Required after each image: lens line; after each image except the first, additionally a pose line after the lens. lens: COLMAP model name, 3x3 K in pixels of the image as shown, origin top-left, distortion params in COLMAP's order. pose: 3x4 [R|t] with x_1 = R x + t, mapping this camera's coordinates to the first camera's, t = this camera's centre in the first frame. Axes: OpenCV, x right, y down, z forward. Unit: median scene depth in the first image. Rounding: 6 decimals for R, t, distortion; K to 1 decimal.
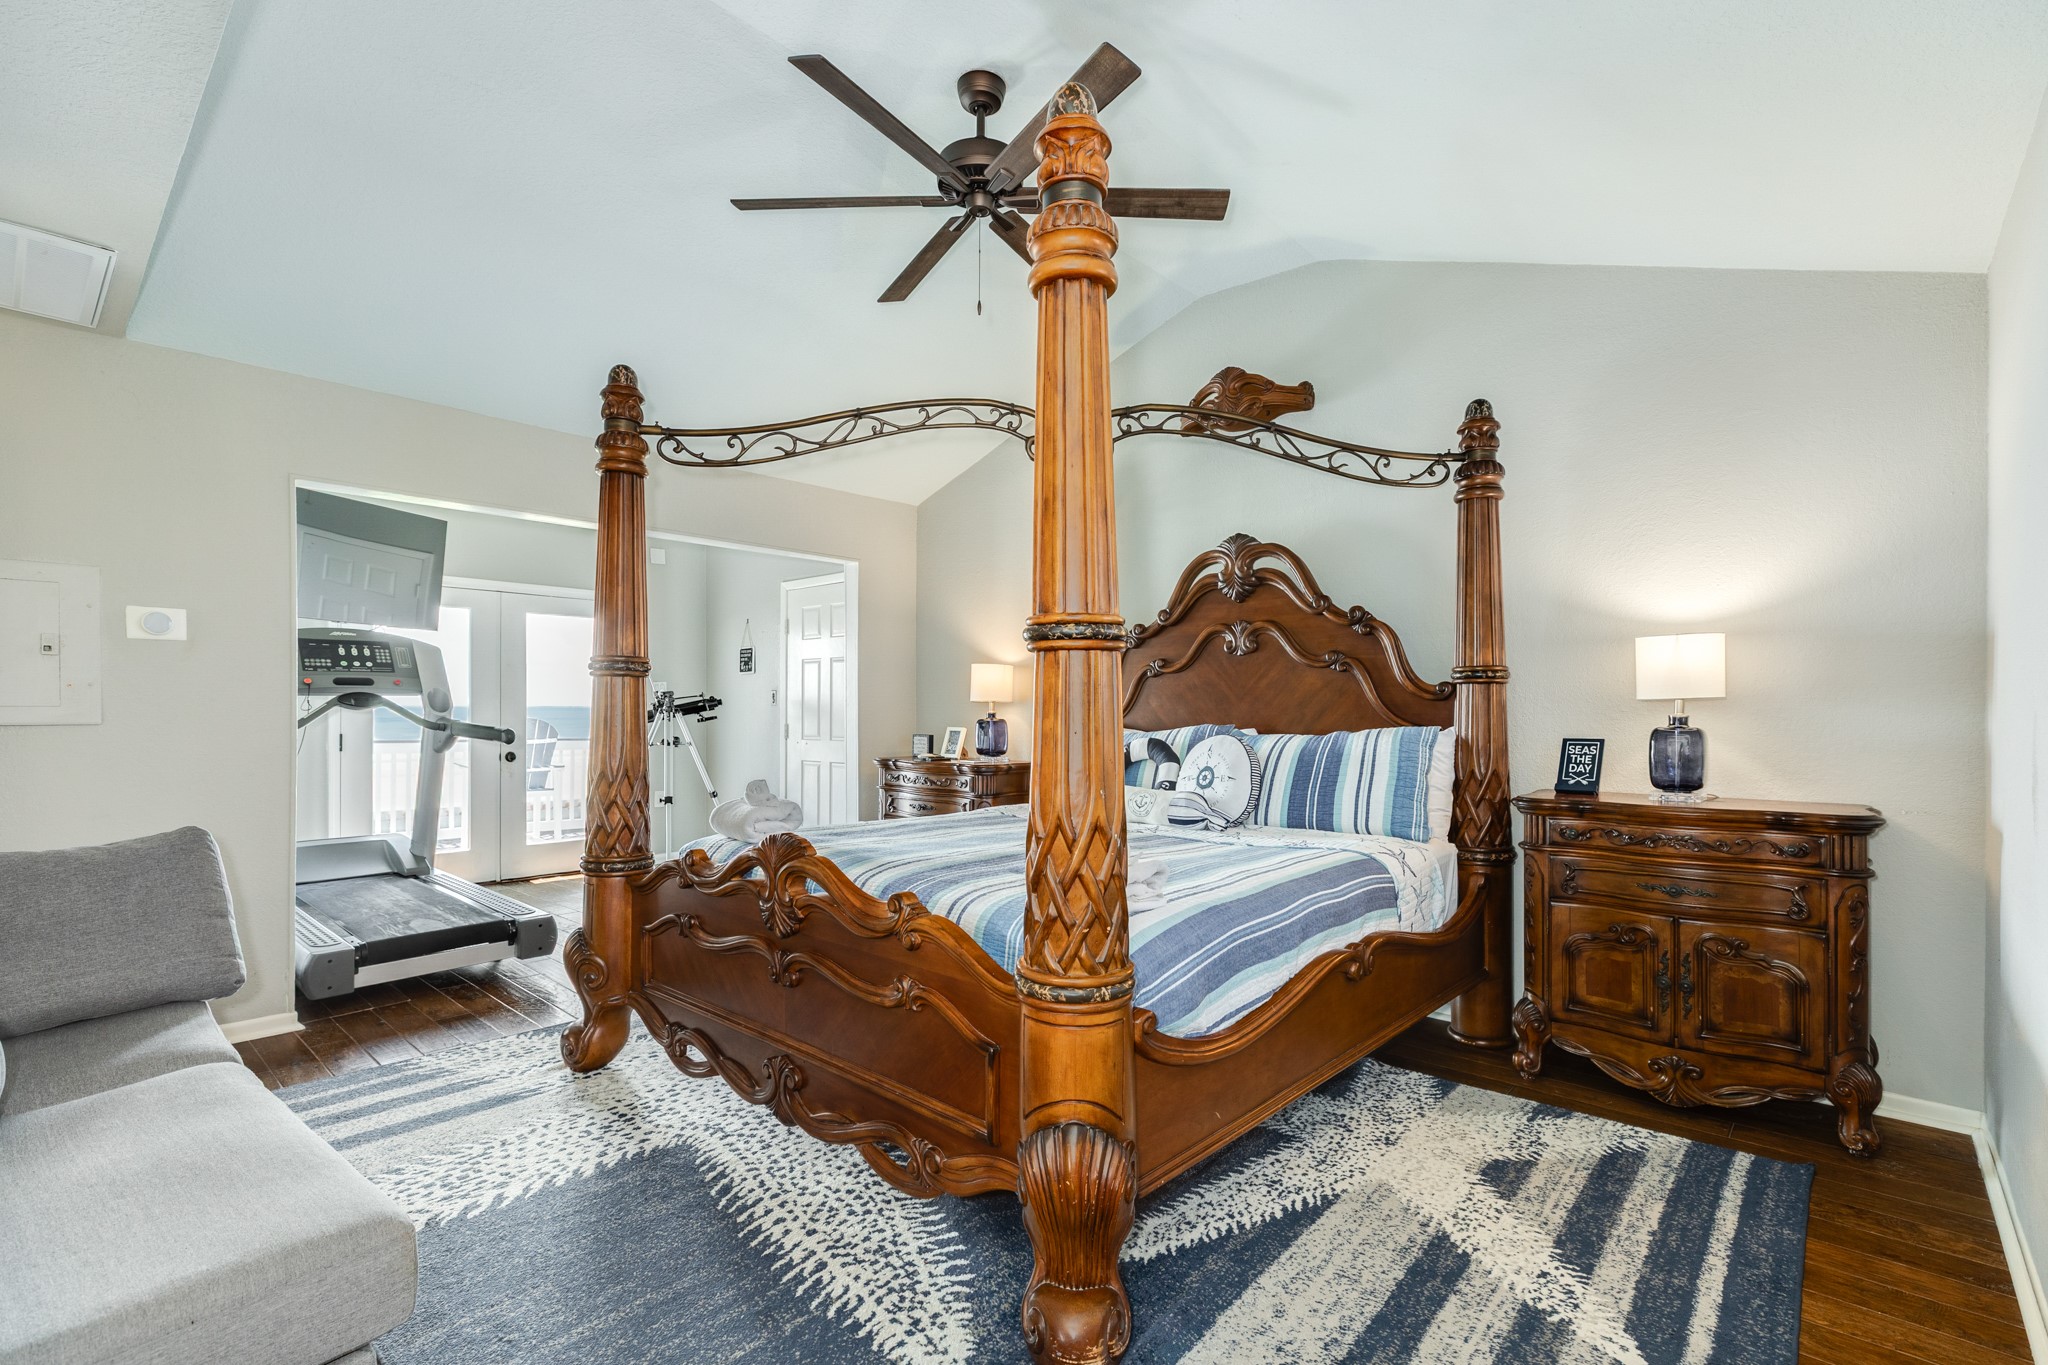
lens RADIAL K [[922.5, 0, 1010.0], [0, 922.5, 702.8], [0, 0, 1]] dist [0.005257, -0.000449]
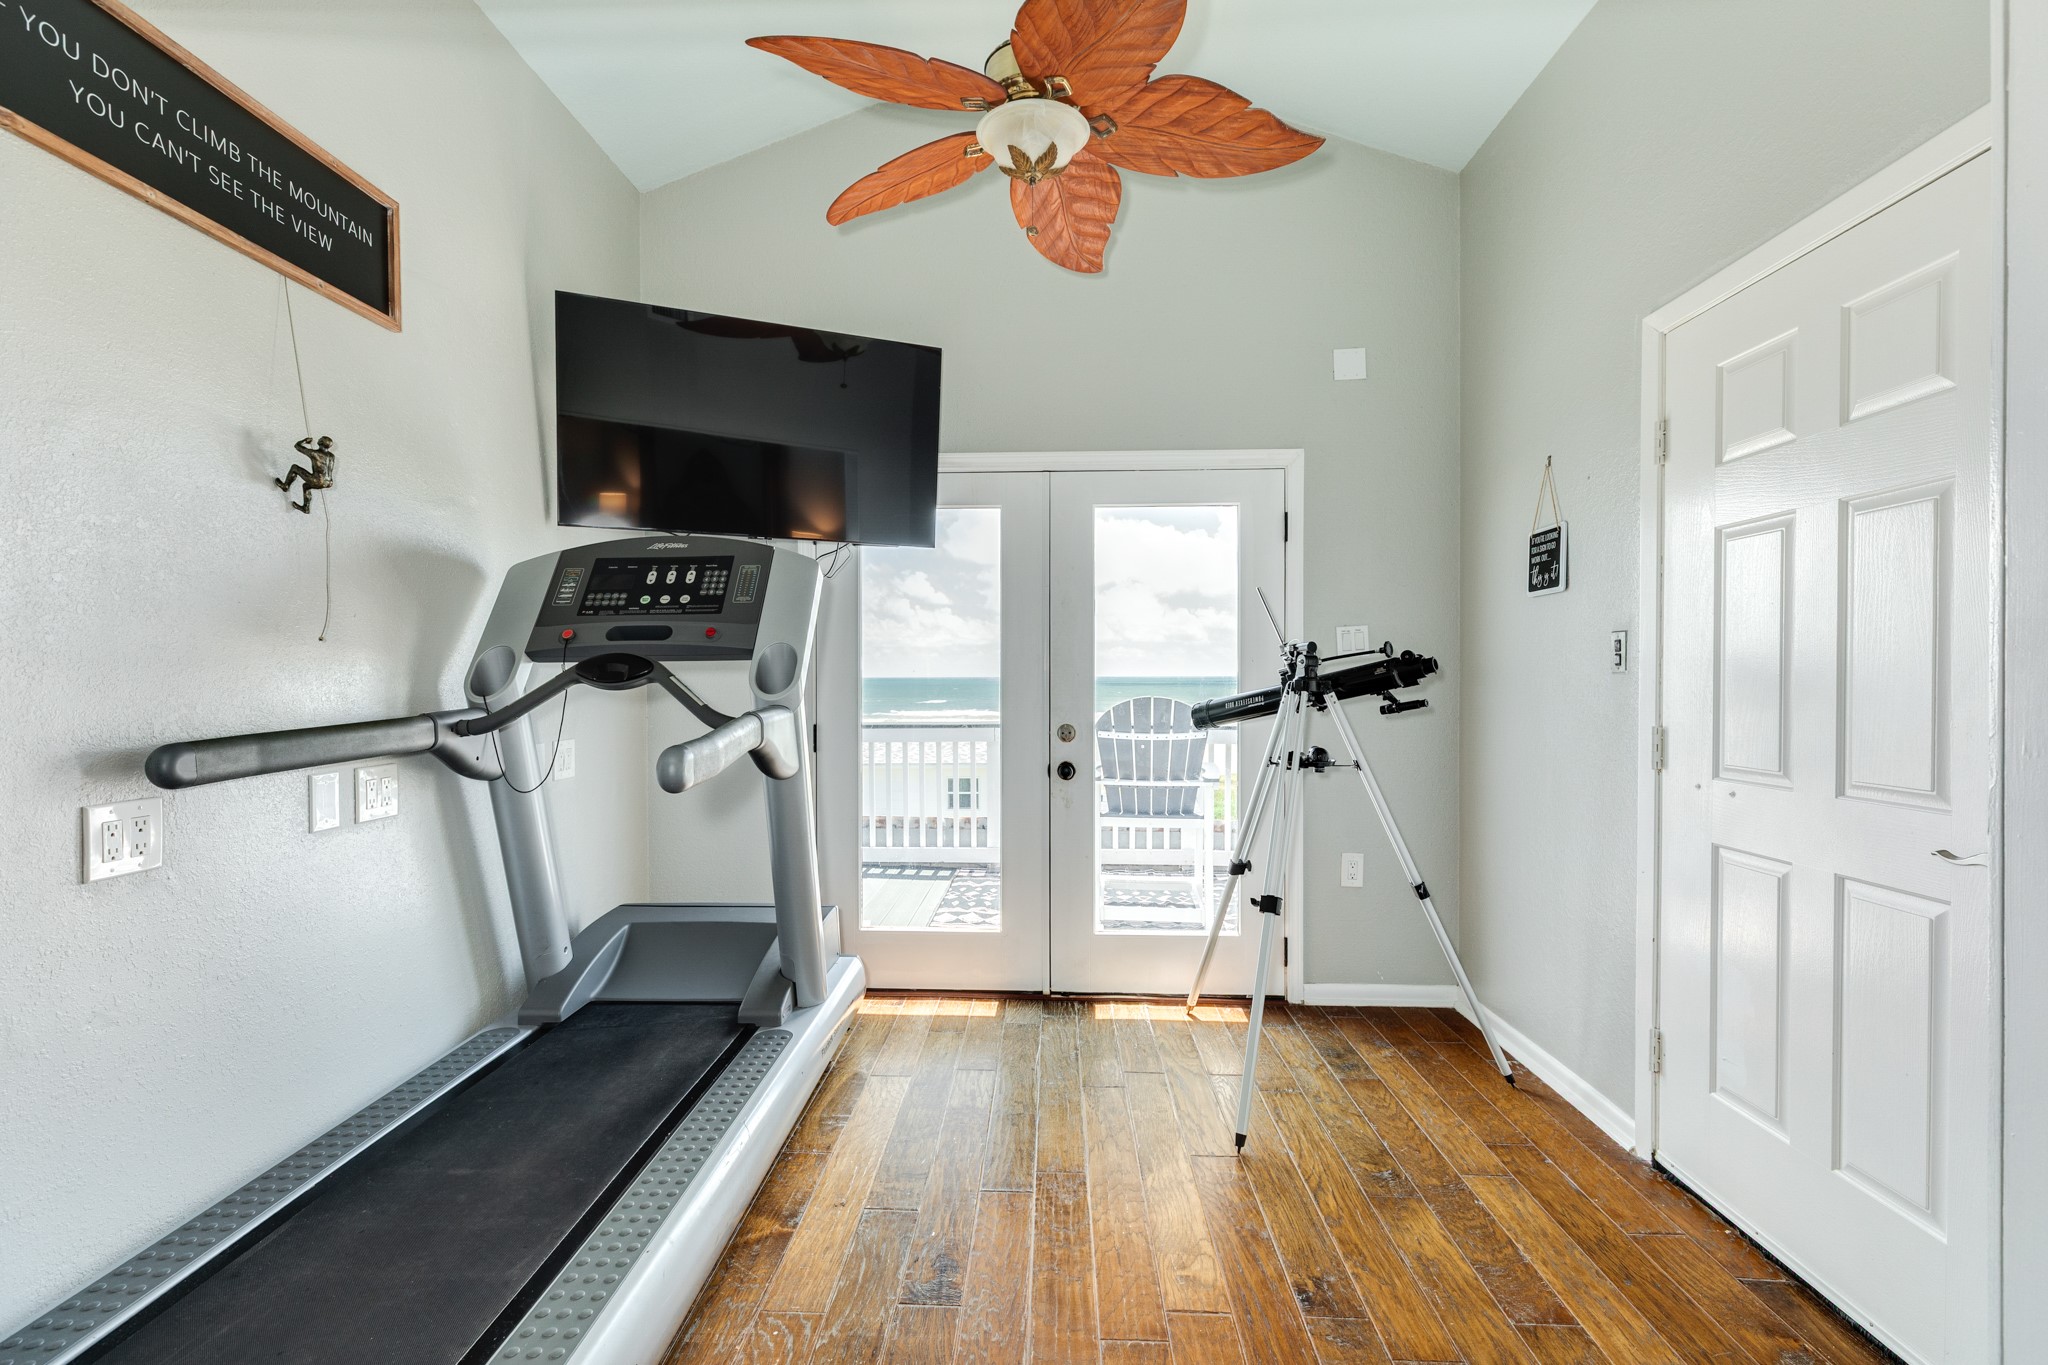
lens RADIAL K [[922.5, 0, 1007.7], [0, 922.5, 684.8], [0, 0, 1]] dist [0.005257, -0.000449]
pose [[0.634207, -0.000340, -0.773163, -0.139131], [0.009279, 0.999931, 0.007172, 0.003250], [0.773108, -0.011723, 0.634166, 0.635236]]
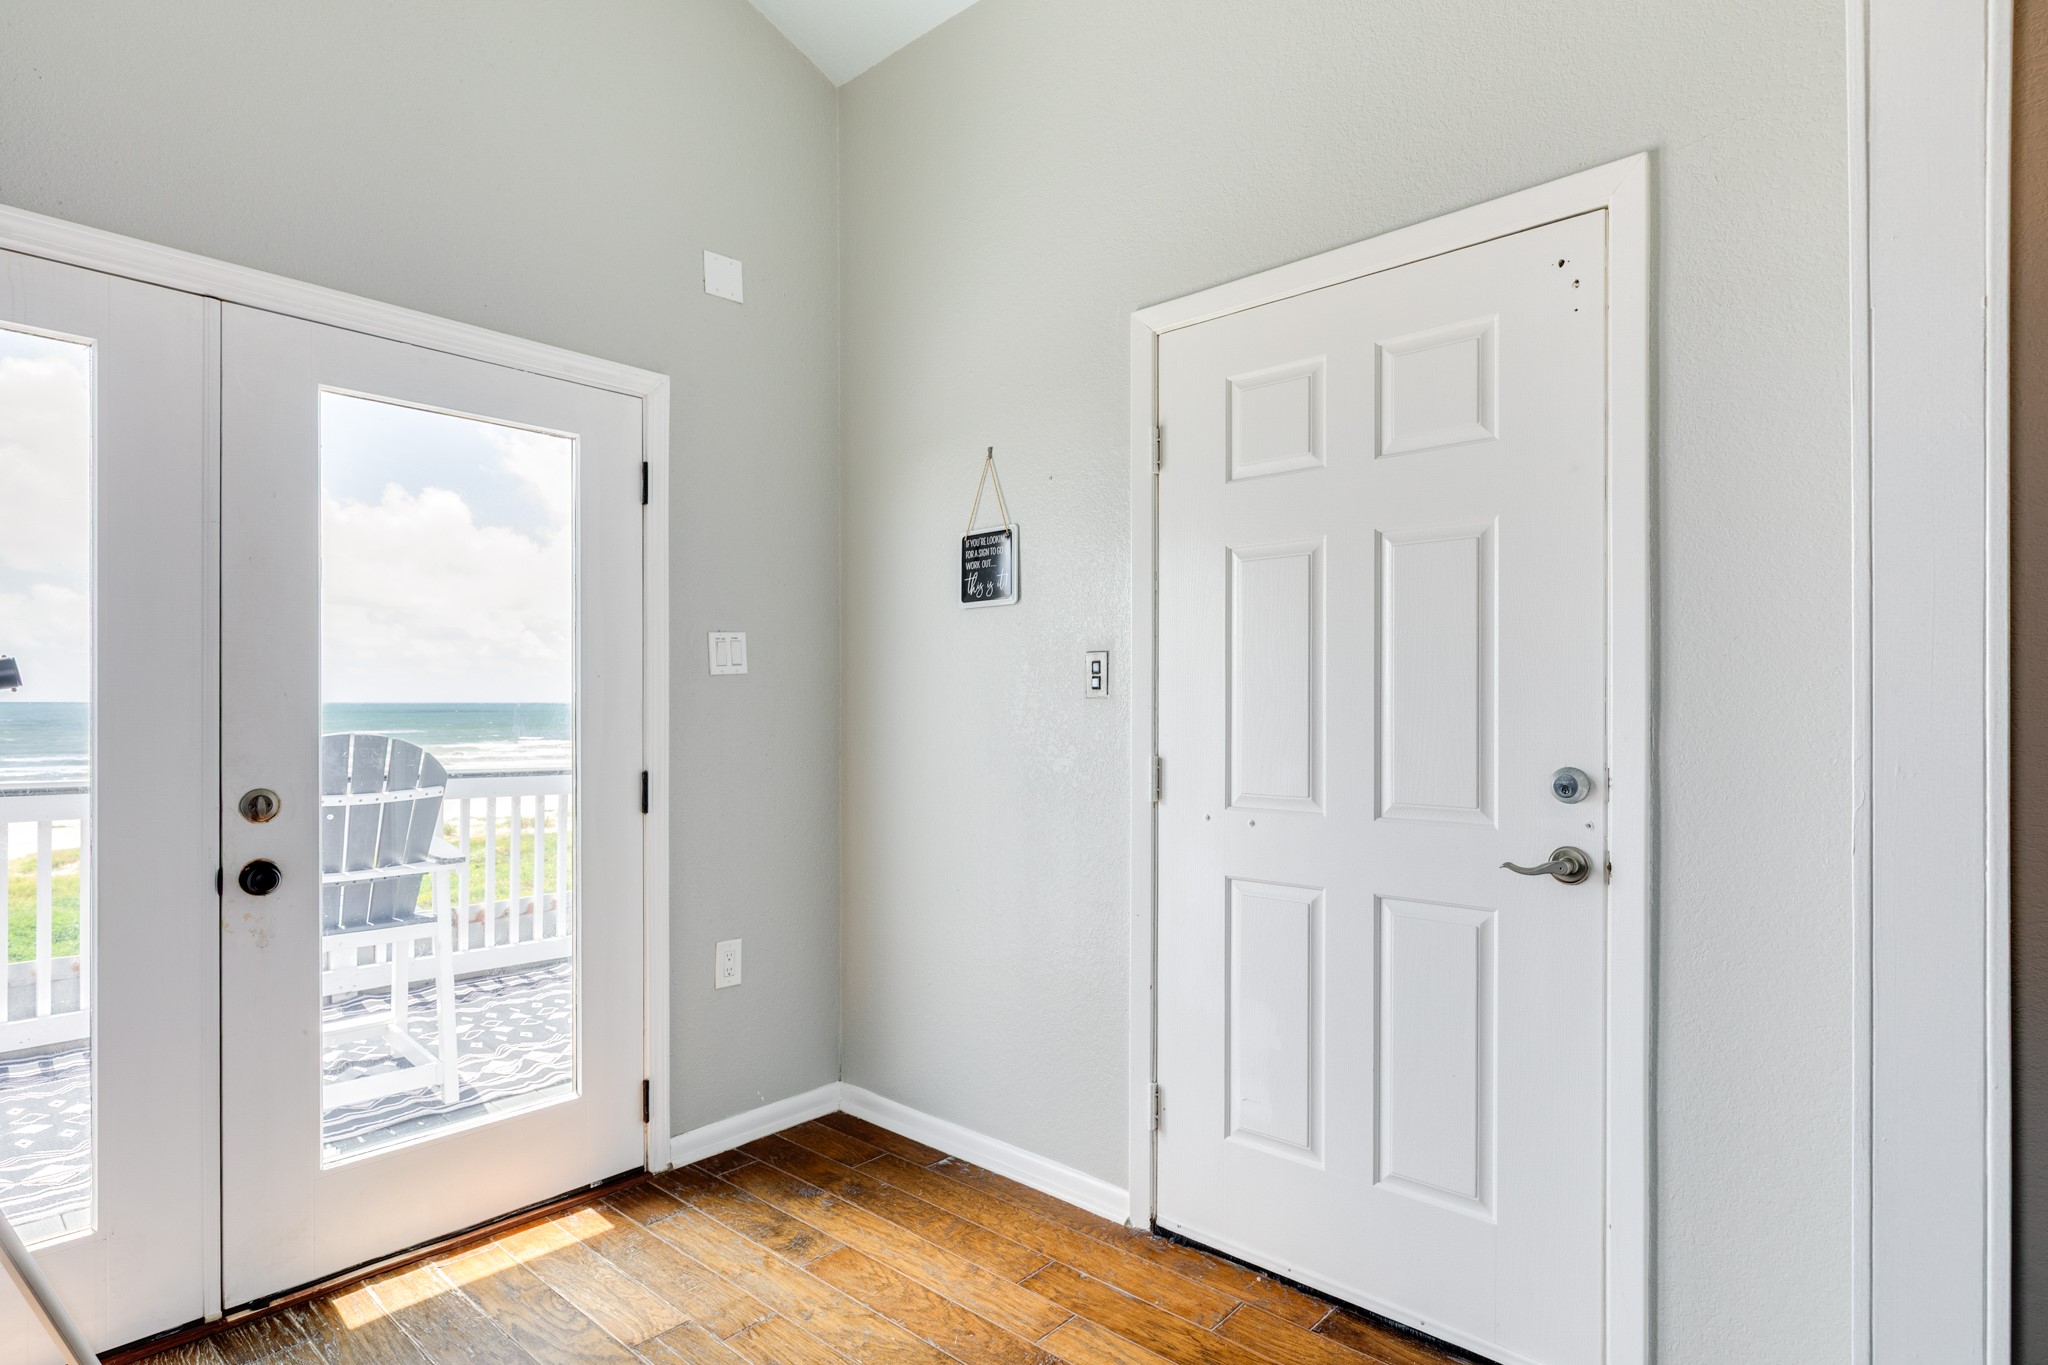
lens RADIAL K [[1040.0, 0, 1002.3], [0, 1040.0, 707.1], [0, 0, 1]] dist [-0.002337, 0.000281]
pose [[0.999972, -0.004373, 0.006043, -0.314668], [0.004318, 0.999949, 0.009098, 0.003220], [-0.006083, -0.009072, 0.999940, 0.684958]]
